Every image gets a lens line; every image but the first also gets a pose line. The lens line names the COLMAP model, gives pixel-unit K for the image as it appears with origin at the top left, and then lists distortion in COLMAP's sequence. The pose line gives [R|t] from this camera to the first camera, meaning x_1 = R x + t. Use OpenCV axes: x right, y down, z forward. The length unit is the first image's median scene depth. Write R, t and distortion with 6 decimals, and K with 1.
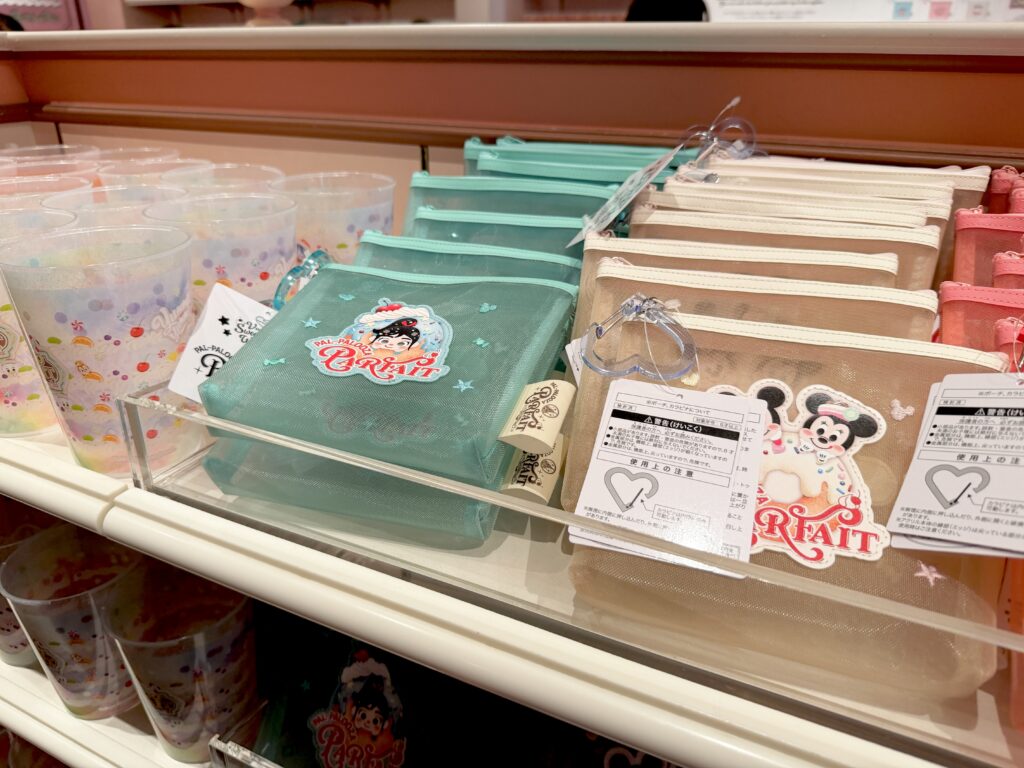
lens RADIAL K [[744.9, 0, 512.0], [0, 744.9, 384.0], [0, 0, 1]] dist [-0.023533, -0.002977]
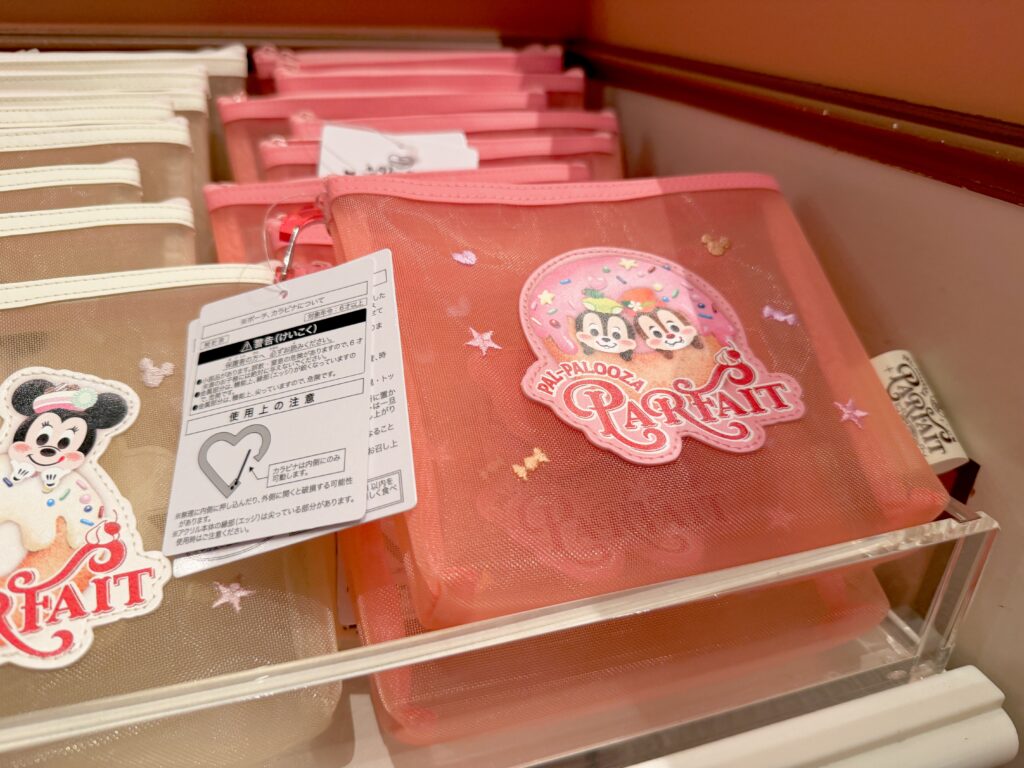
lens RADIAL K [[744.9, 0, 512.0], [0, 744.9, 384.0], [0, 0, 1]] dist [-0.023533, -0.002977]
pose [[0.720807, -0.303954, 0.622936, 0.350349], [0.257864, 0.951806, 0.166044, 0.018453], [-0.643384, 0.040947, 0.764447, 0.265454]]
